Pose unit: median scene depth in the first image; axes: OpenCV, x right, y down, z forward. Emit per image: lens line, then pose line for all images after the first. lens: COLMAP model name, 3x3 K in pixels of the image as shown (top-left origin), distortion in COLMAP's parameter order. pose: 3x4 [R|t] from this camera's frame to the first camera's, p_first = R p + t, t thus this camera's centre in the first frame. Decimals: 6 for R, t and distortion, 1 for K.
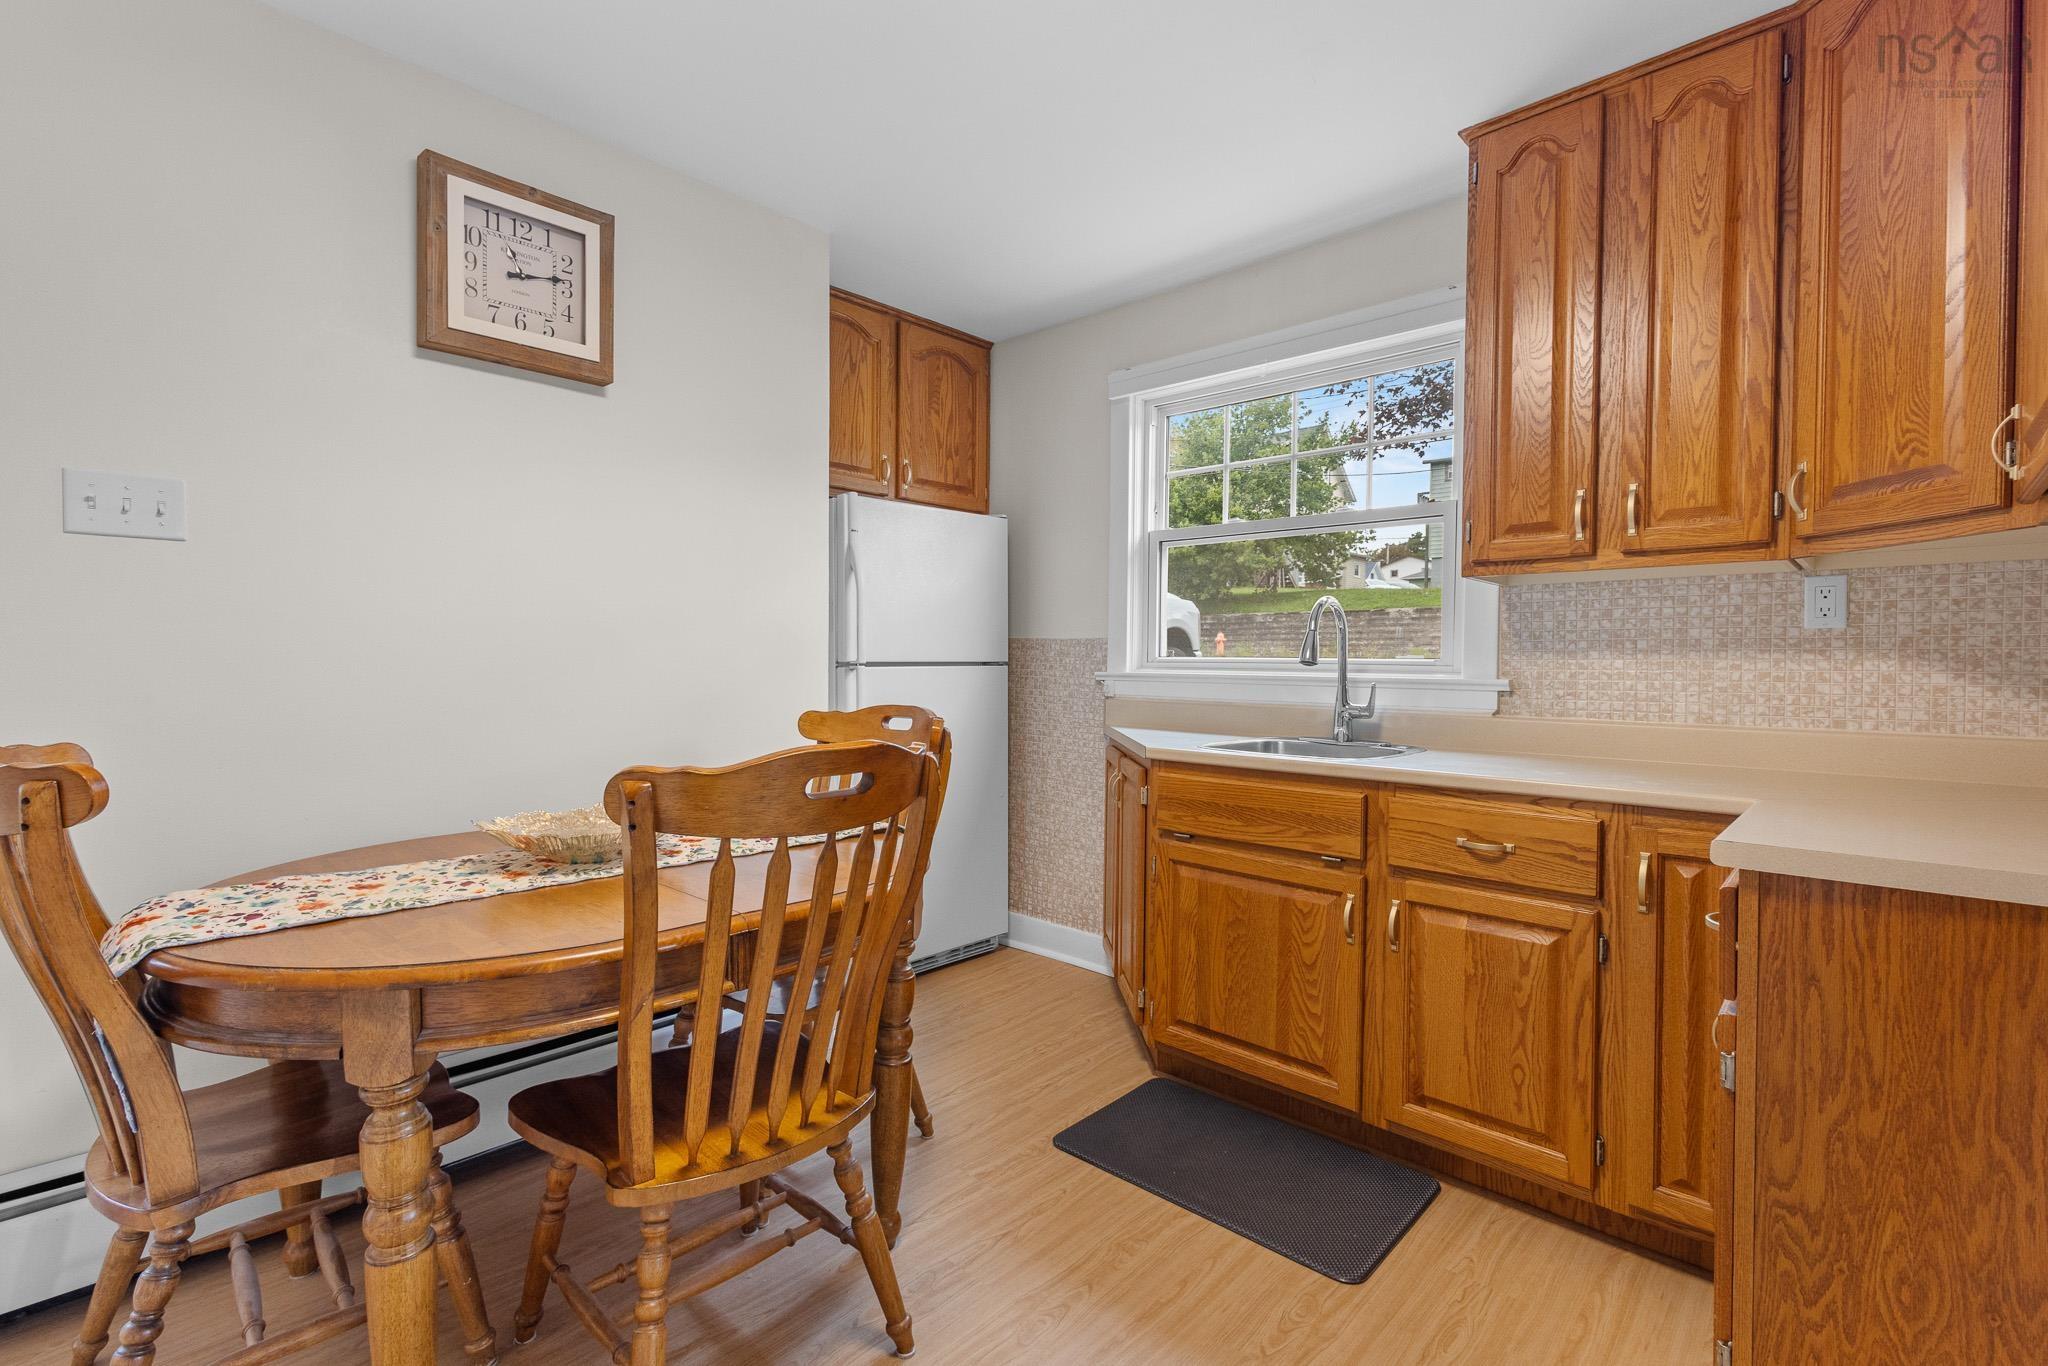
lens RADIAL K [[943.8, 0, 1016.7], [0, 943.8, 680.0], [0, 0, 1]] dist [0.012960, -0.002222]
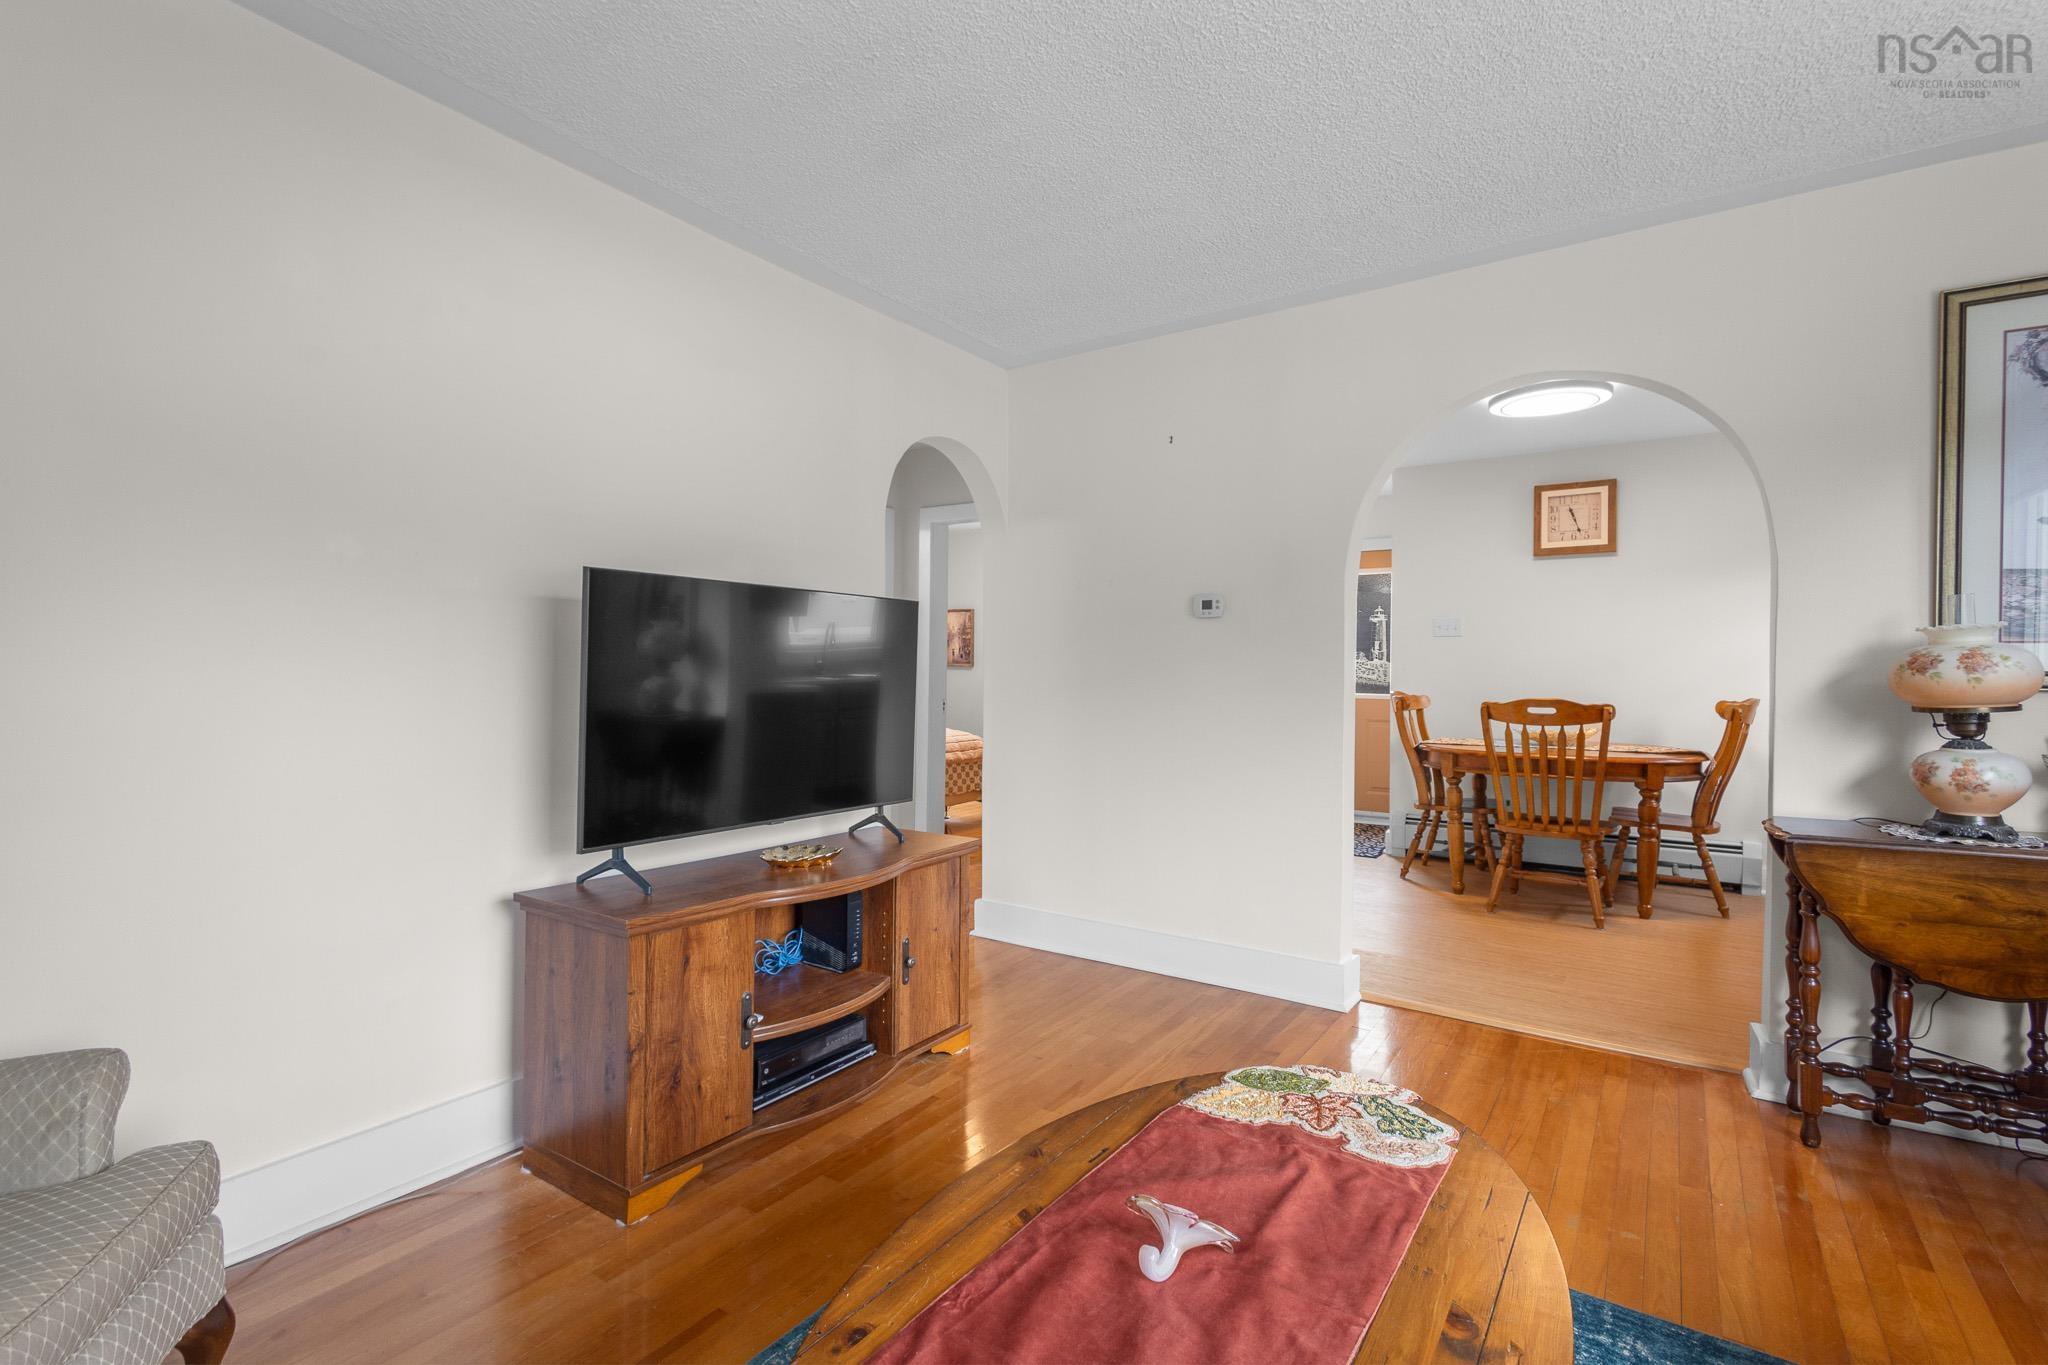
lens RADIAL K [[943.8, 0, 1035.8], [0, 943.8, 676.6], [0, 0, 1]] dist [0.012960, -0.002222]
pose [[0.161439, -0.002310, -0.986880, 1.763645], [-0.027922, 0.999586, -0.006907, 0.041017], [0.986488, 0.028671, 0.161308, -0.797257]]
